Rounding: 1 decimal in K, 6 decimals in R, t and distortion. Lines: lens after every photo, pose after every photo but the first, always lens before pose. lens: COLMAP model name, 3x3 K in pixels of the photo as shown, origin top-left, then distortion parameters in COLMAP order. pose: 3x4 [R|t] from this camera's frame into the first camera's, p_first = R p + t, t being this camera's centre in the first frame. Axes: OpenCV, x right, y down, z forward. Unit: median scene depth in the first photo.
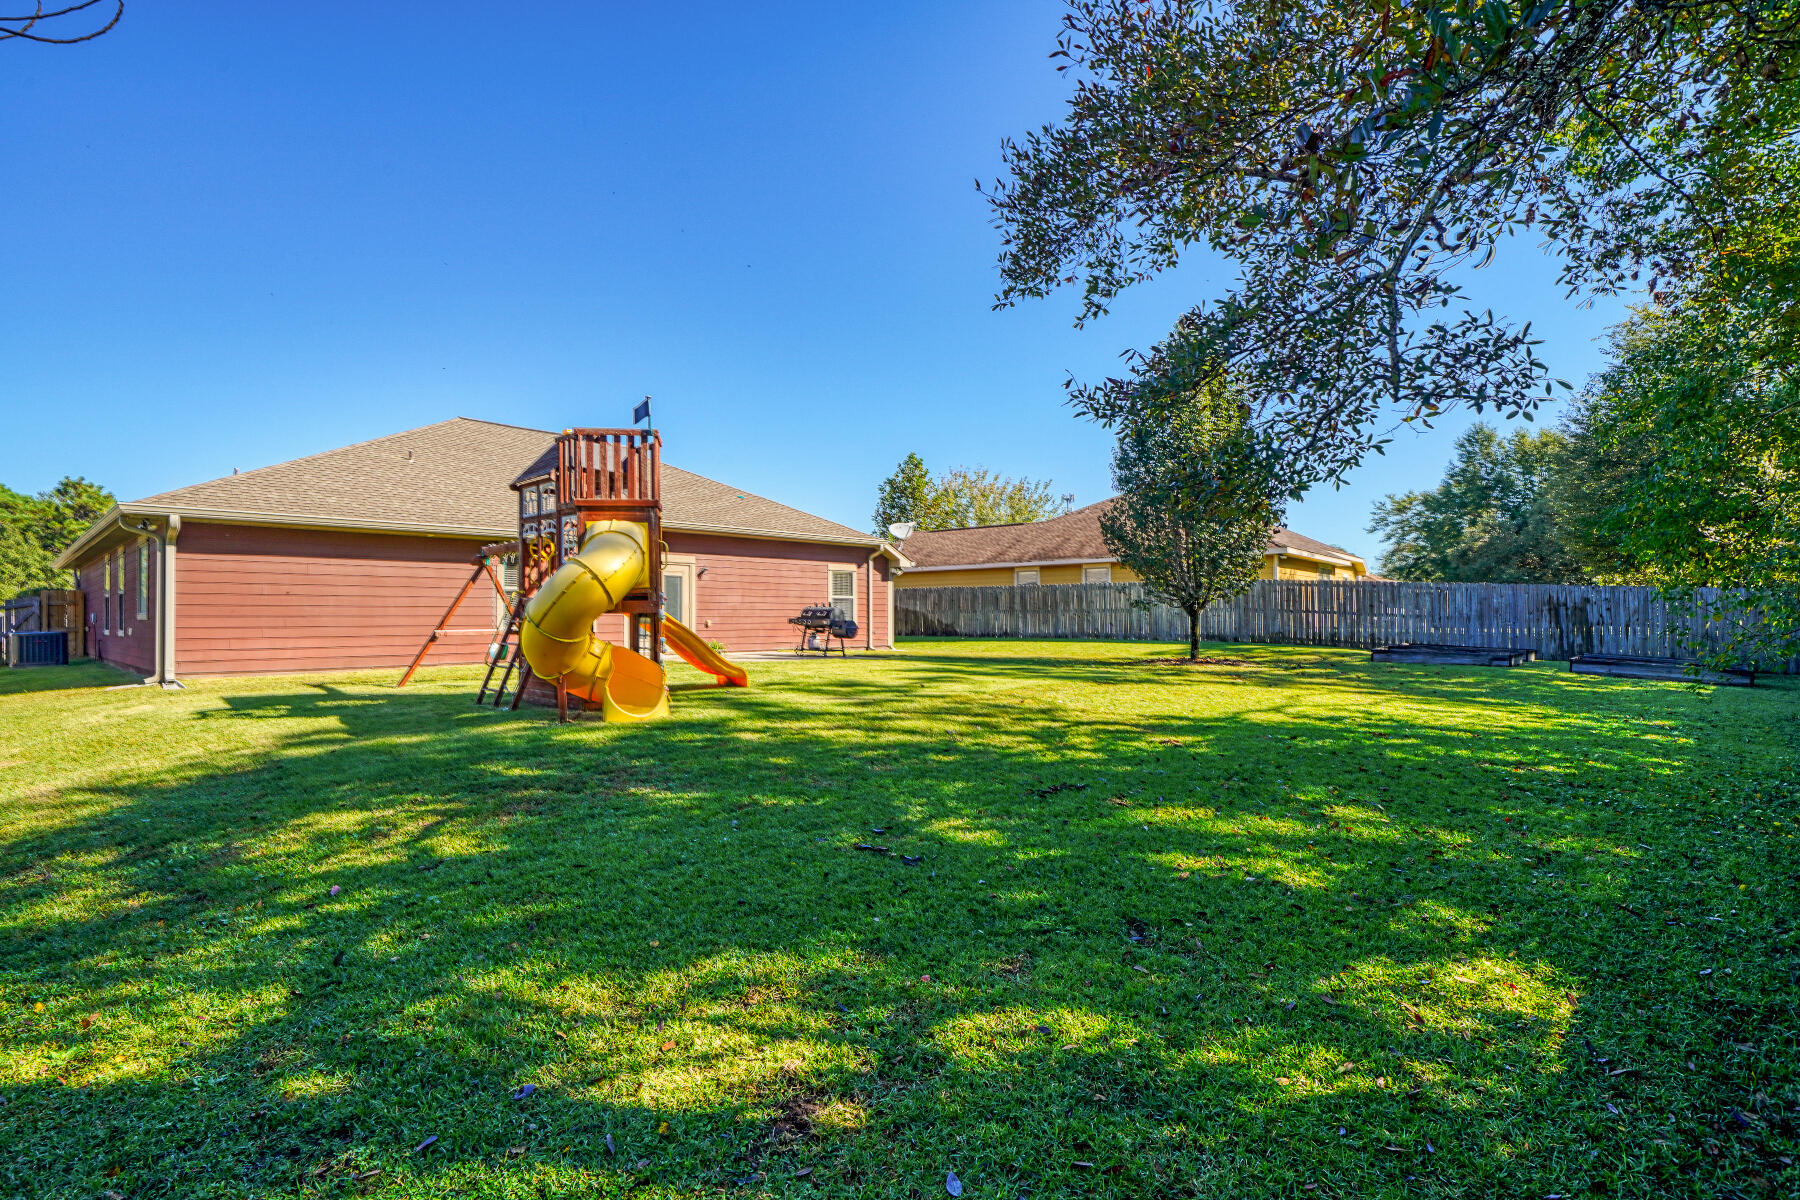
lens RADIAL K [[910.1, 0, 900.0], [0, 910.1, 600.0], [0, 0, 1]] dist [0.001423, 0.000490]
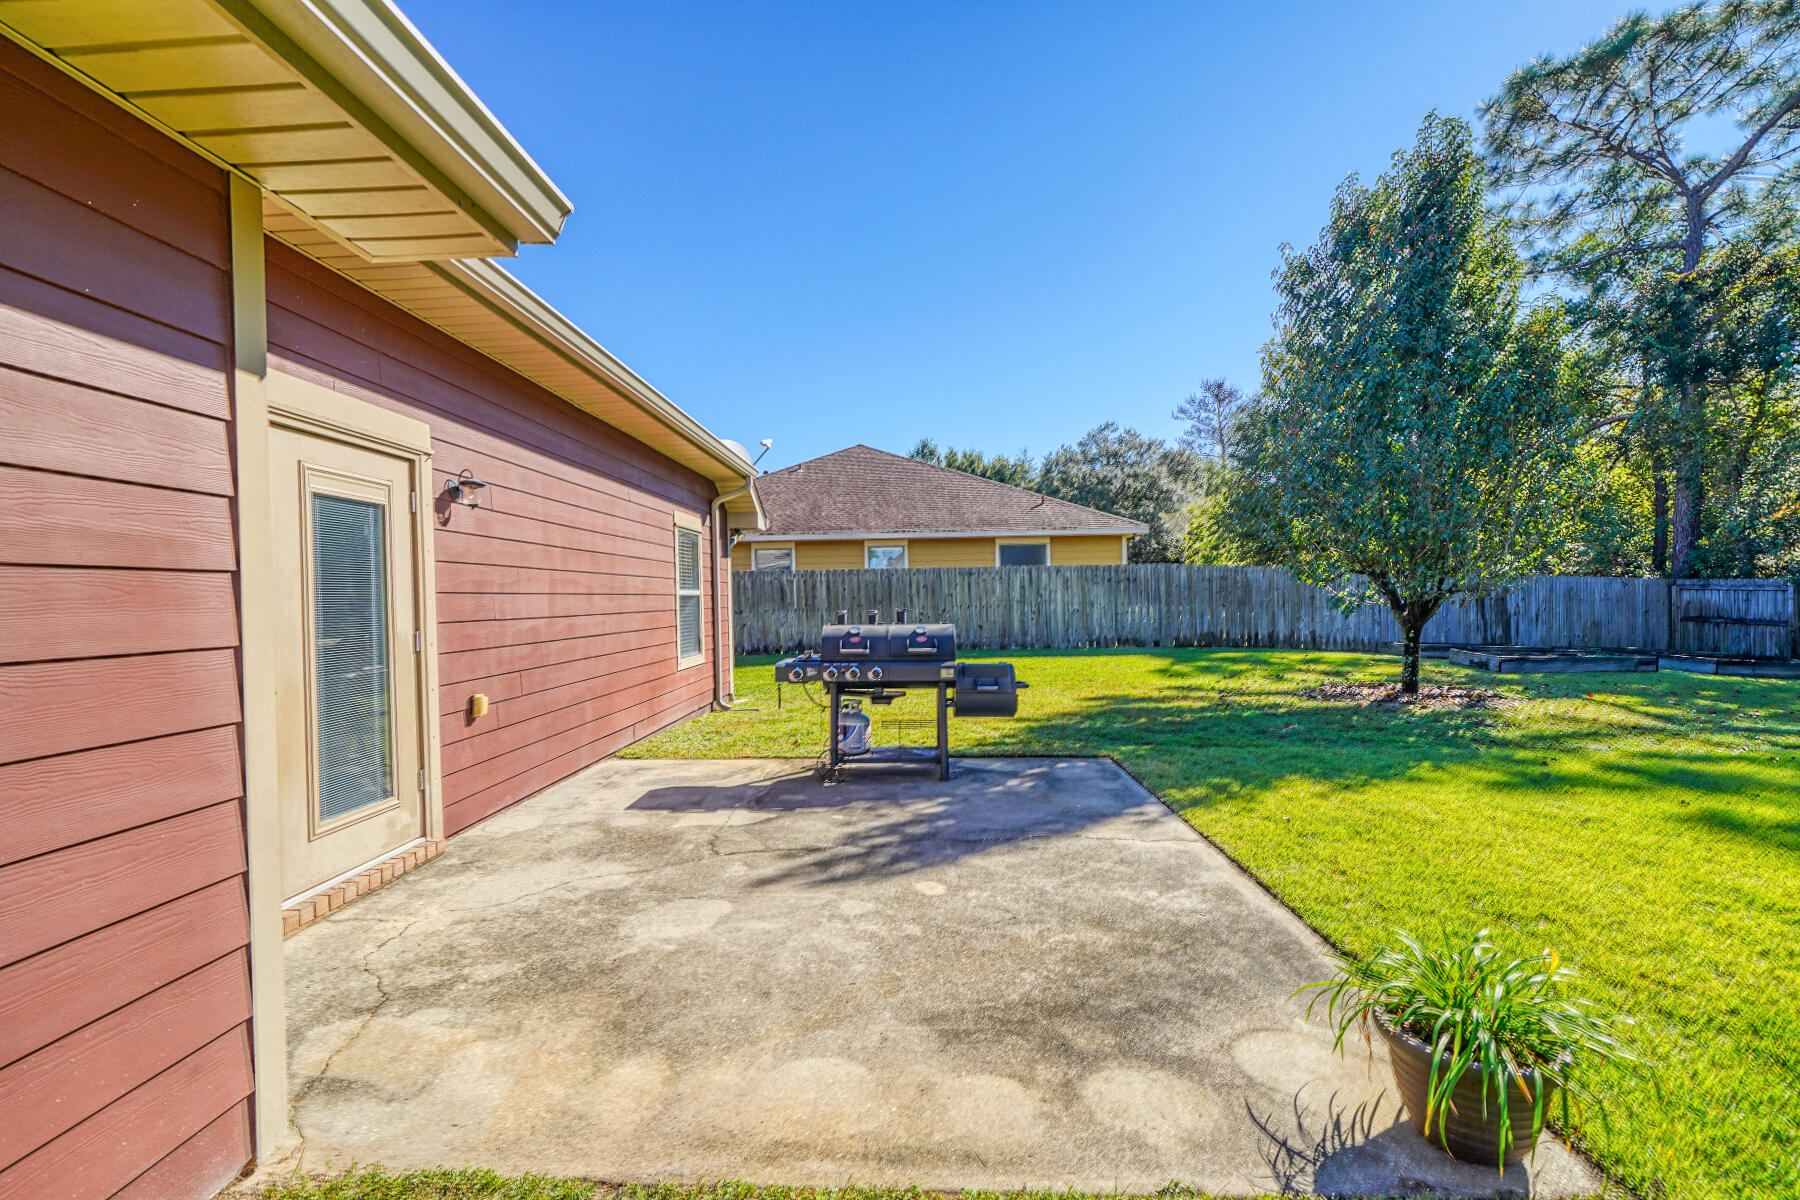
lens RADIAL K [[807.6, 0, 908.6], [0, 807.6, 606.6], [0, 0, 1]] dist [0.000552, 0.000147]
pose [[0.740940, -0.020270, 0.671265, -0.273784], [0.004711, 0.999677, 0.024988, -0.006050], [-0.671555, -0.015352, 0.740796, 0.766327]]
